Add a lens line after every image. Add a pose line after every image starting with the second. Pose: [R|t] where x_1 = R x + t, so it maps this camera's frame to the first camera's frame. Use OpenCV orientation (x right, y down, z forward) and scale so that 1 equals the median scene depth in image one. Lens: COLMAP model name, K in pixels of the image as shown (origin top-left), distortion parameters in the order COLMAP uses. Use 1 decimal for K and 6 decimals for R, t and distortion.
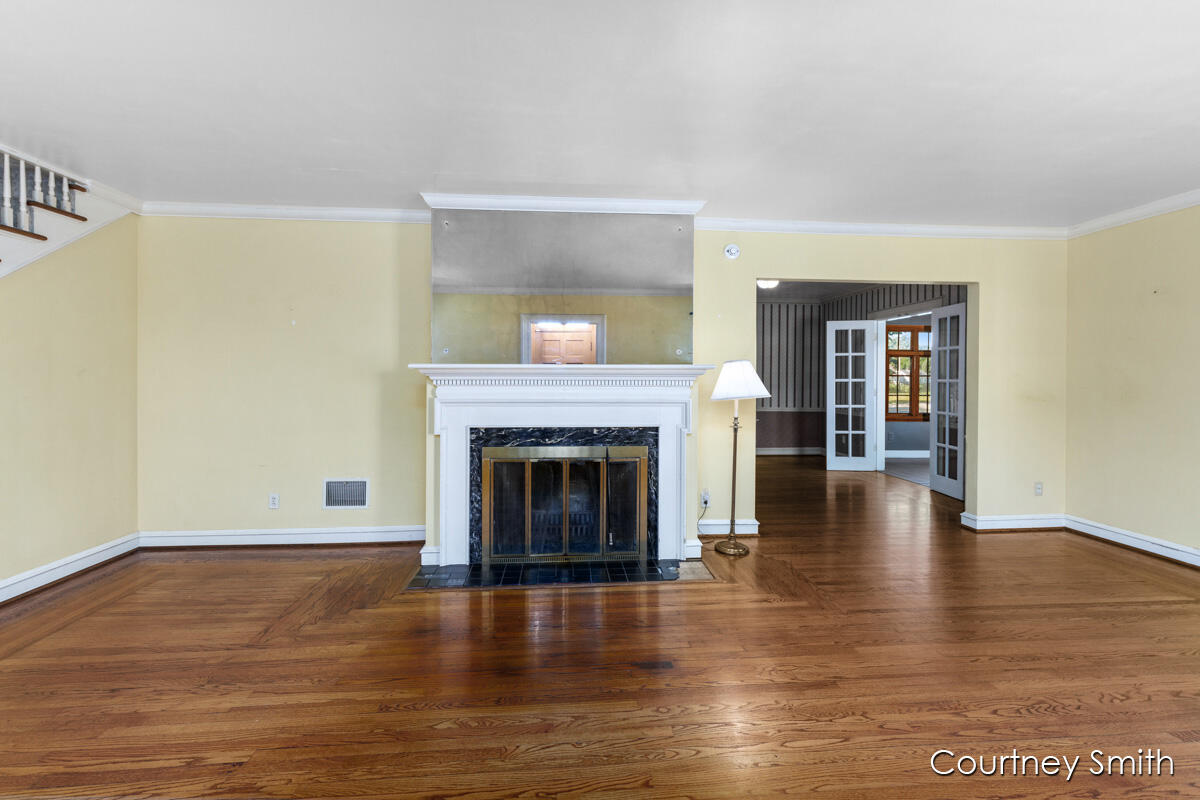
lens RADIAL K [[542.4, 0, 604.5], [0, 542.4, 387.8], [0, 0, 1]] dist [-0.000273, -0.000439]
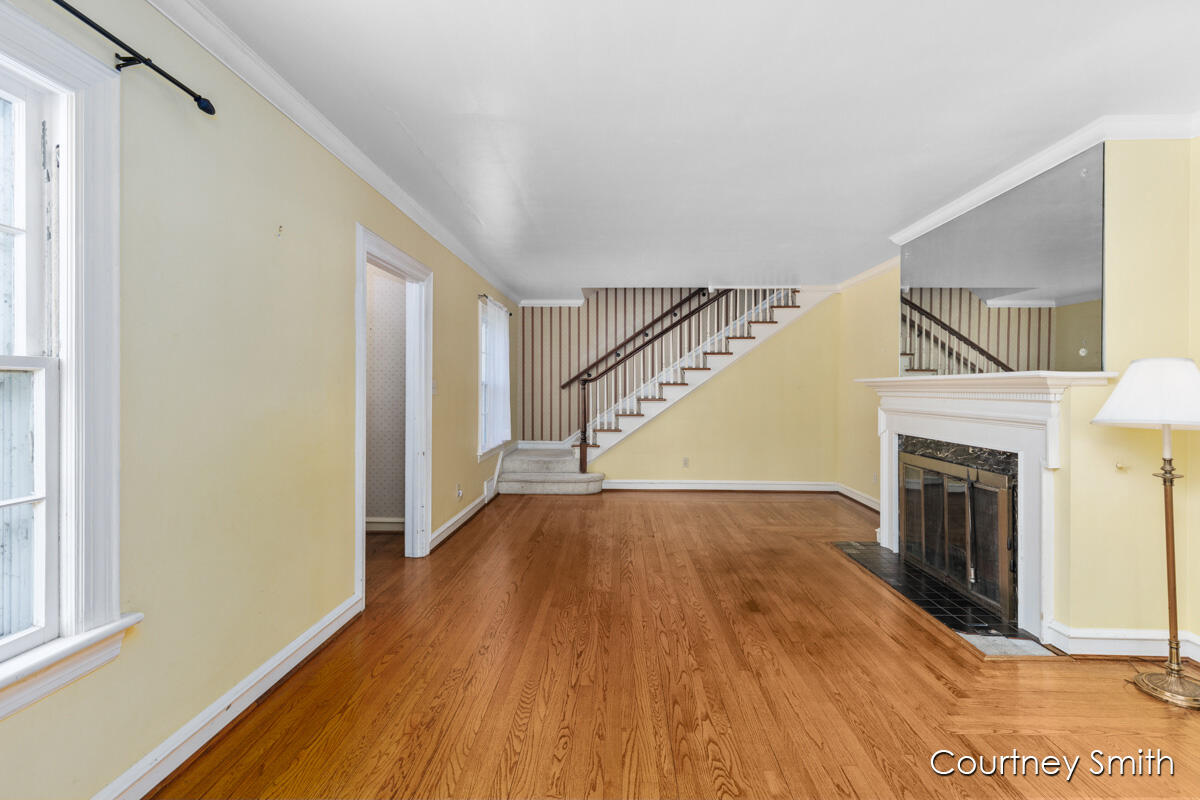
lens RADIAL K [[542.4, 0, 606.3], [0, 542.4, 389.6], [0, 0, 1]] dist [-0.000273, -0.000439]
pose [[-0.109763, -0.001308, -0.993957, 0.938027], [-0.019669, 0.999806, 0.000857, -0.007924], [0.993763, 0.019645, -0.109767, 0.505170]]
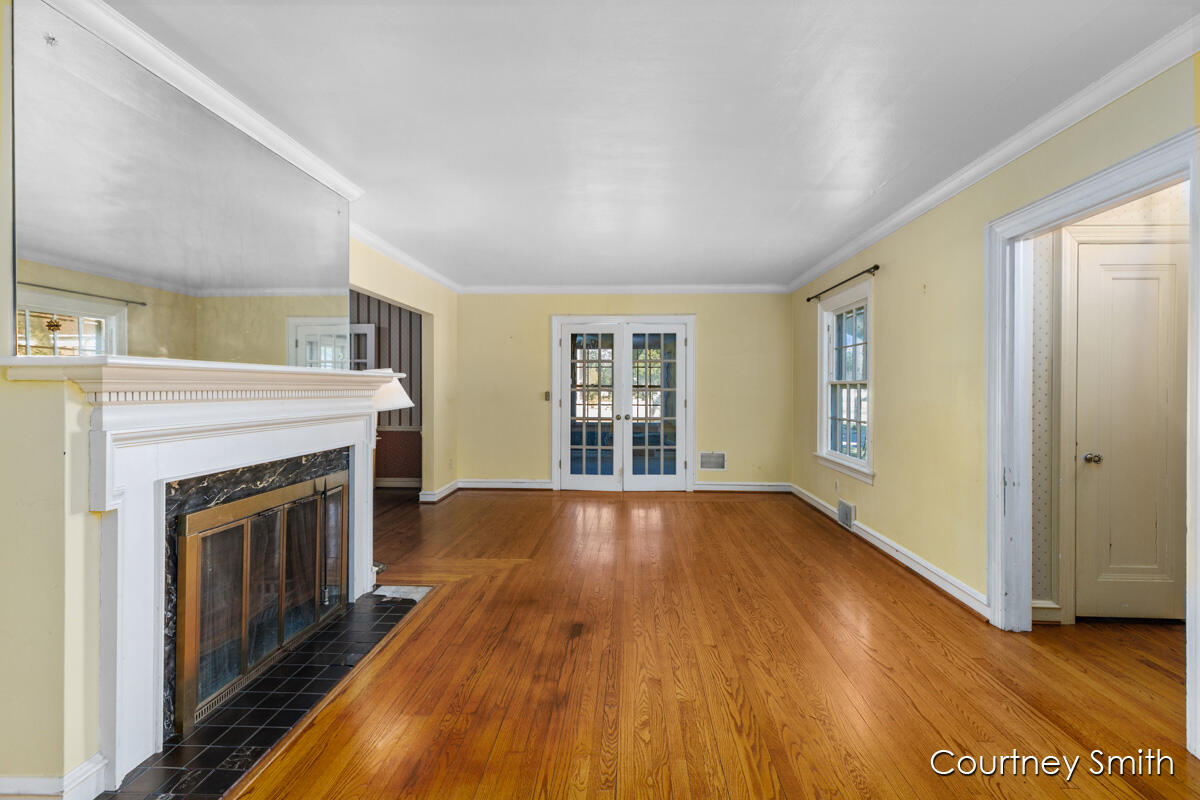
lens RADIAL K [[542.4, 0, 609.5], [0, 542.4, 391.0], [0, 0, 1]] dist [-0.000273, -0.000439]
pose [[0.125995, -0.008012, 0.991999, -0.695440], [0.012704, 0.999898, 0.006463, -0.013035], [-0.991950, 0.011788, 0.126084, 0.499950]]
